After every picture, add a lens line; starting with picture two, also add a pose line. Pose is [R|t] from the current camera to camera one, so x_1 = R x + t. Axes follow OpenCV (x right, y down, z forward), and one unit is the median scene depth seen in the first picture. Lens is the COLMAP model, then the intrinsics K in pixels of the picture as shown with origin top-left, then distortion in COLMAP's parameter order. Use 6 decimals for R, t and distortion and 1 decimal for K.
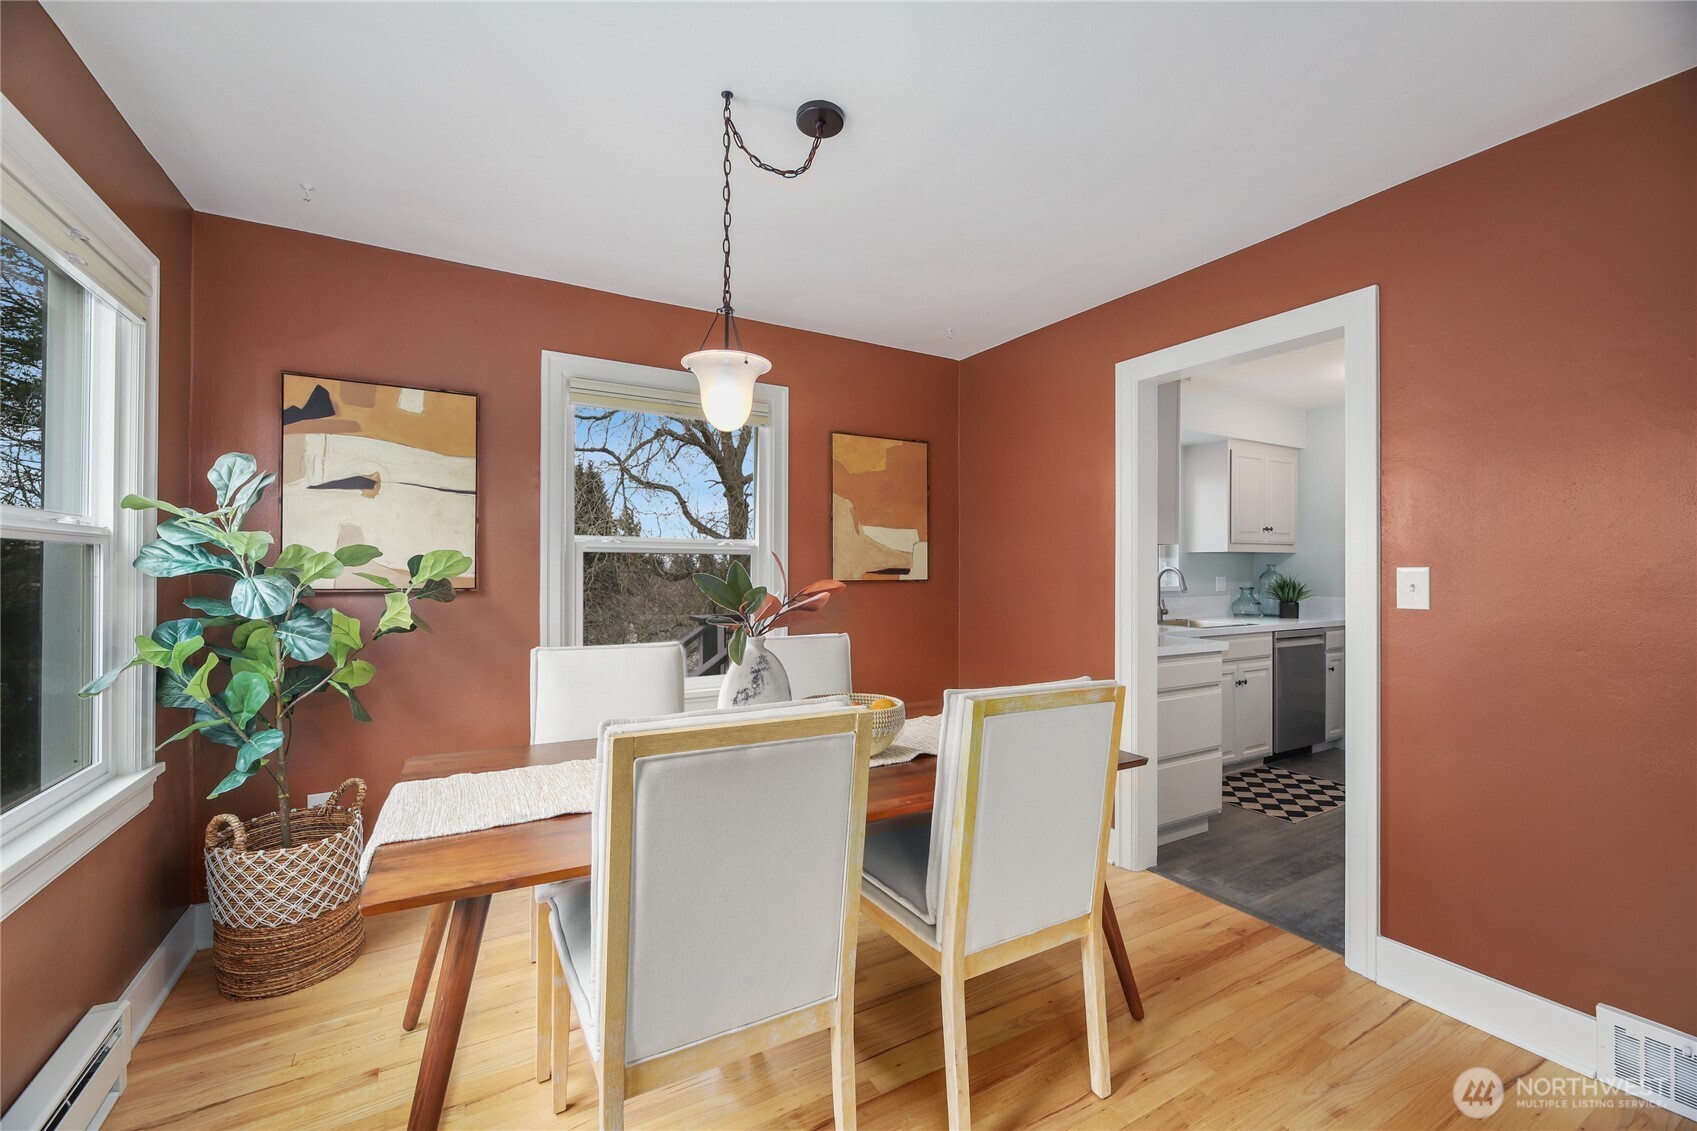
lens RADIAL K [[688.3, 0, 839.5], [0, 688.3, 572.7], [0, 0, 1]] dist [-0.000849, -0.000630]
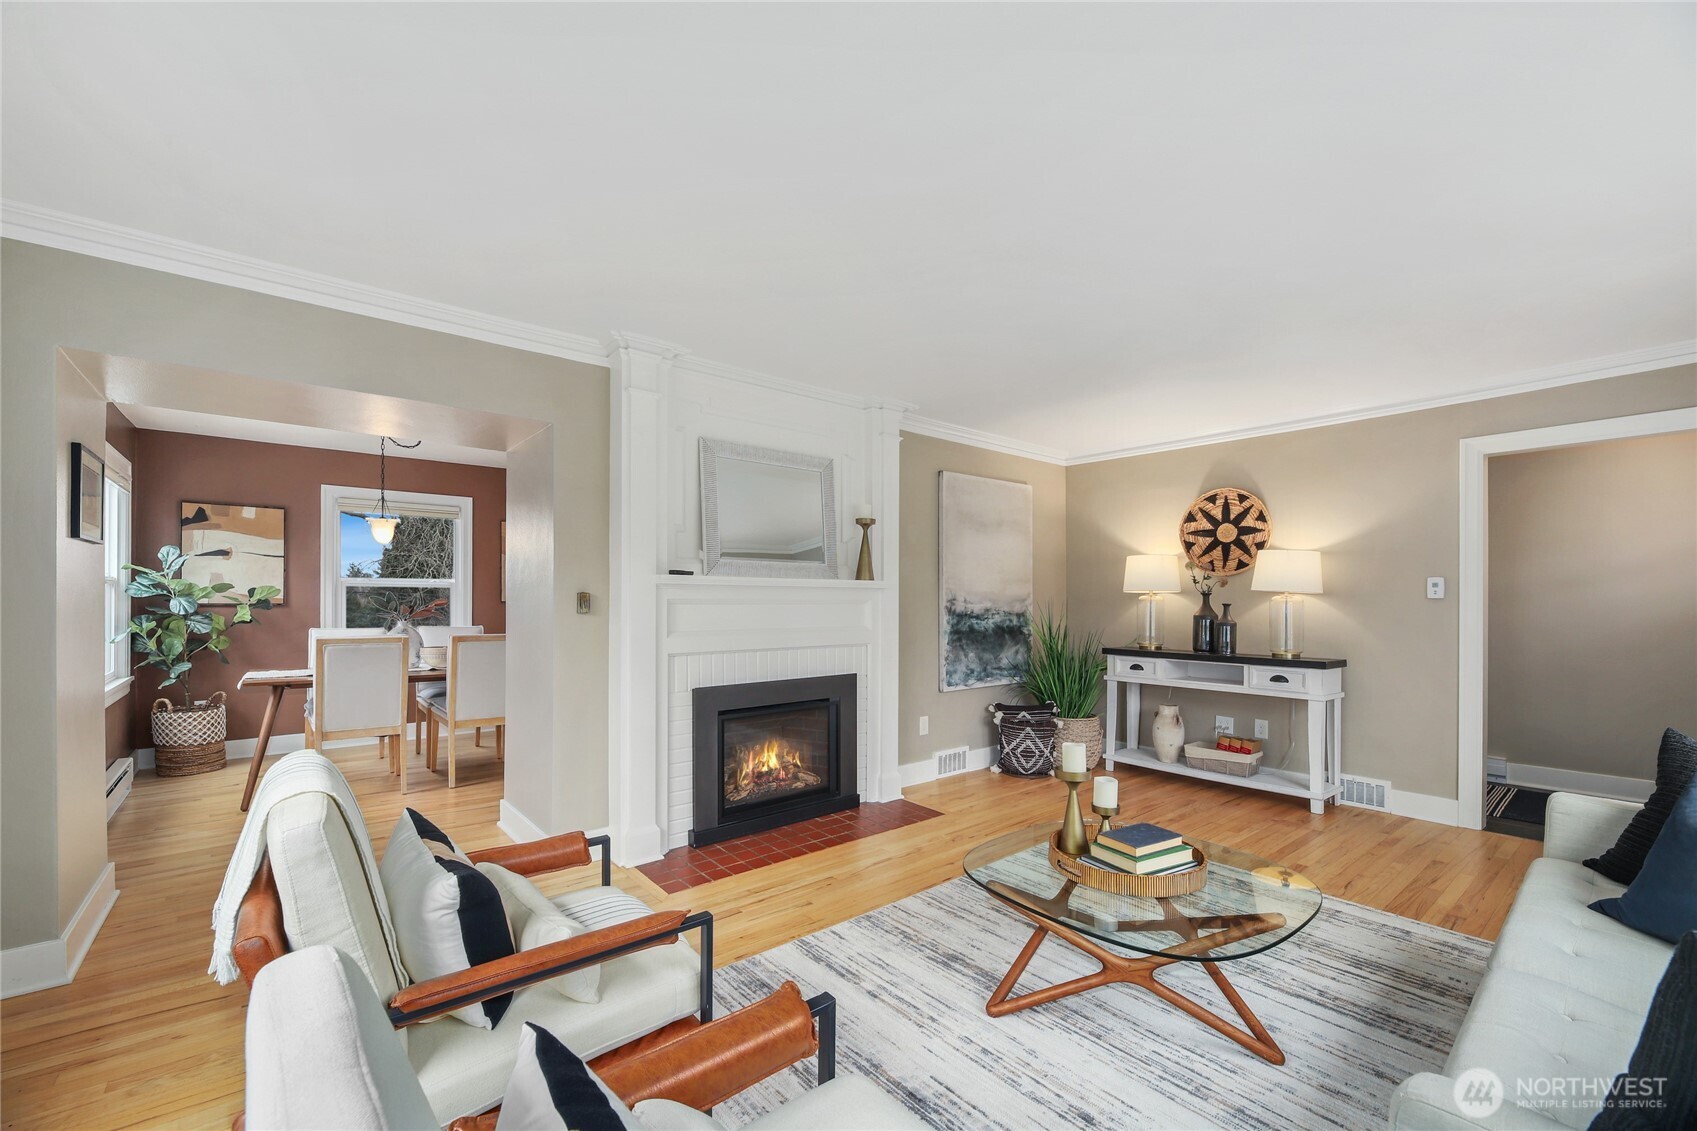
lens RADIAL K [[699.3, 0, 844.0], [0, 699.3, 602.7], [0, 0, 1]] dist [-0.001133, -0.000162]
pose [[0.984728, 0.004167, 0.174052, 0.964736], [-0.005645, 0.999952, 0.008001, -0.007772], [-0.174010, -0.008861, 0.984704, -1.719335]]
